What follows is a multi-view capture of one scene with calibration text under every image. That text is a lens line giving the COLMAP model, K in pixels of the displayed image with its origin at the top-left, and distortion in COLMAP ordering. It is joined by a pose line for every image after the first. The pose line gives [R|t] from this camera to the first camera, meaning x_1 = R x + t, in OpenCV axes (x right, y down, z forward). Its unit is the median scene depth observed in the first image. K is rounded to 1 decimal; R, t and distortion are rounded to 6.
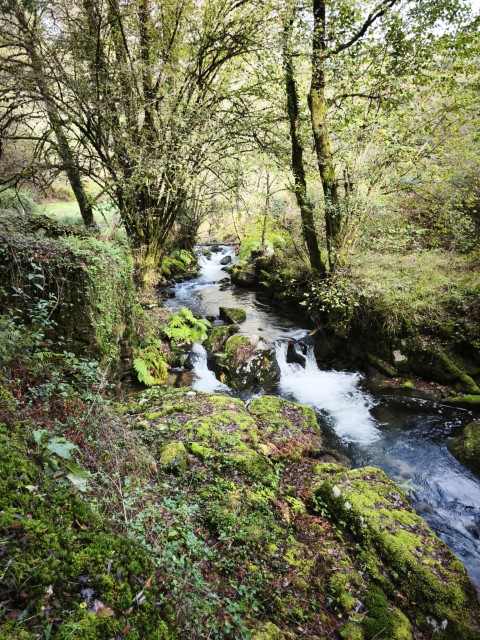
lens RADIAL K [[418.1, 0, 240.0], [0, 418.1, 320.0], [0, 0, 1]] dist [0.000892, 0.000047]
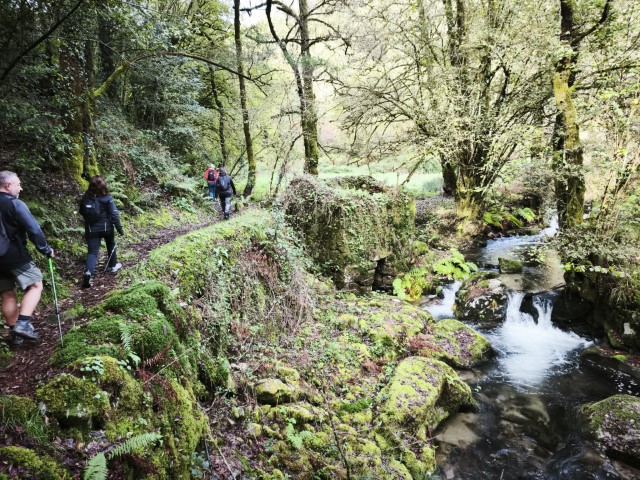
lens RADIAL K [[418.1, 0, 320.0], [0, 418.1, 240.0], [0, 0, 1]] dist [0.000892, 0.000047]
pose [[0.684512, 0.124561, -0.718281, 0.539318], [-0.183817, 0.982949, -0.004716, 0.020752], [0.705447, 0.135260, 0.695737, -0.158526]]
